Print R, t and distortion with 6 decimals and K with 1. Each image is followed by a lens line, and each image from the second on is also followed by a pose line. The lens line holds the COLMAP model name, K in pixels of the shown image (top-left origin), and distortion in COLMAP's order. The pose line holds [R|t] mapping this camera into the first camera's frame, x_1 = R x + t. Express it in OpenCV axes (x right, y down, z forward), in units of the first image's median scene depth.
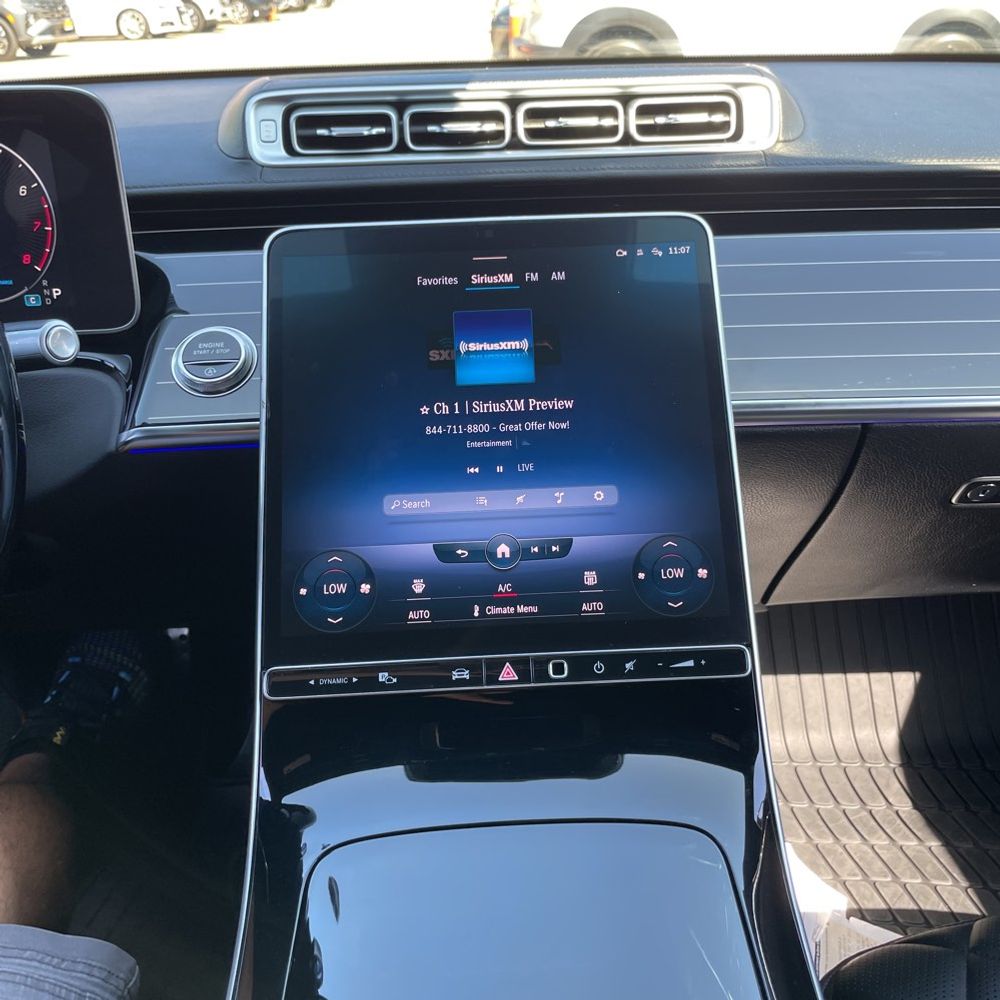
lens RADIAL K [[1003.5, 0, 494.6], [0, 1003.5, 496.9], [0, 0, 1]] dist [0.080588, -0.115746]
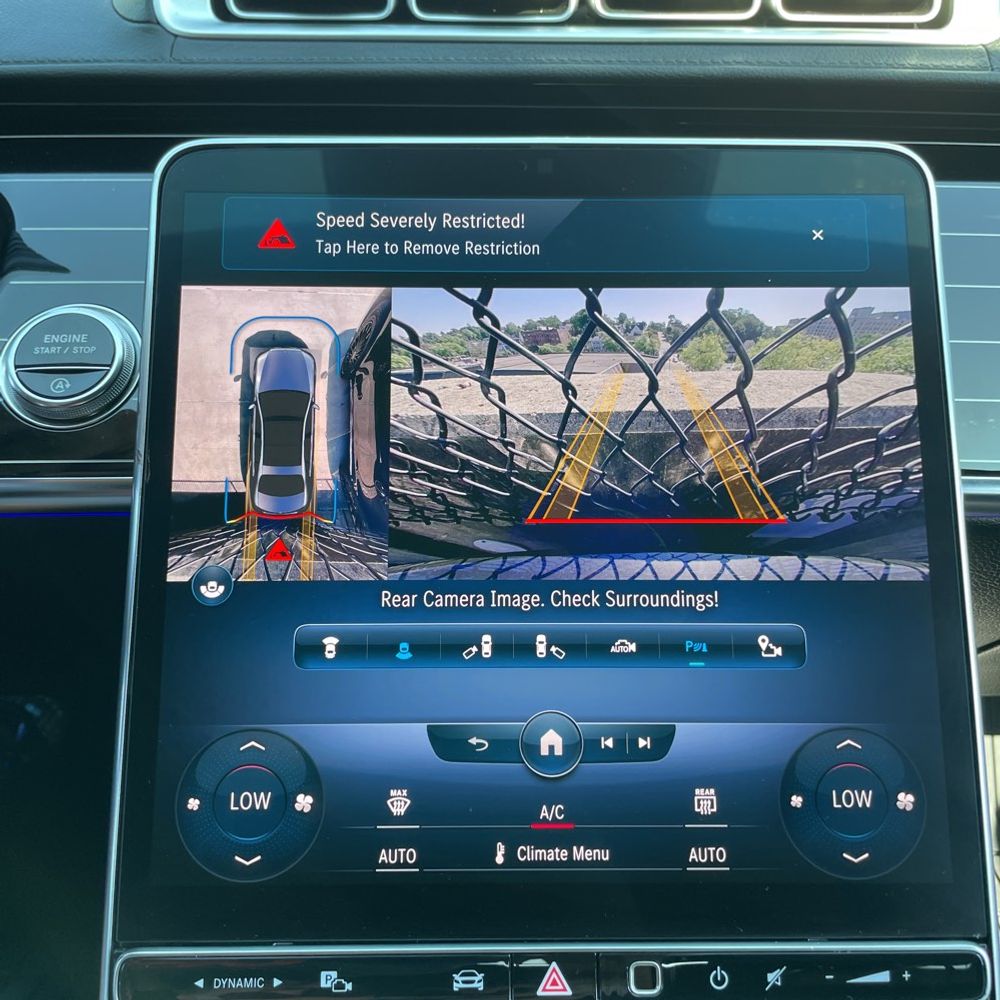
lens RADIAL K [[1003.5, 0, 494.6], [0, 1003.5, 496.9], [0, 0, 1]] dist [0.080588, -0.115746]
pose [[0.999146, 0.041197, 0.003302, -0.030910], [-0.041329, 0.996140, 0.077436, -0.126793], [-0.000099, -0.077507, 0.996992, 0.446397]]
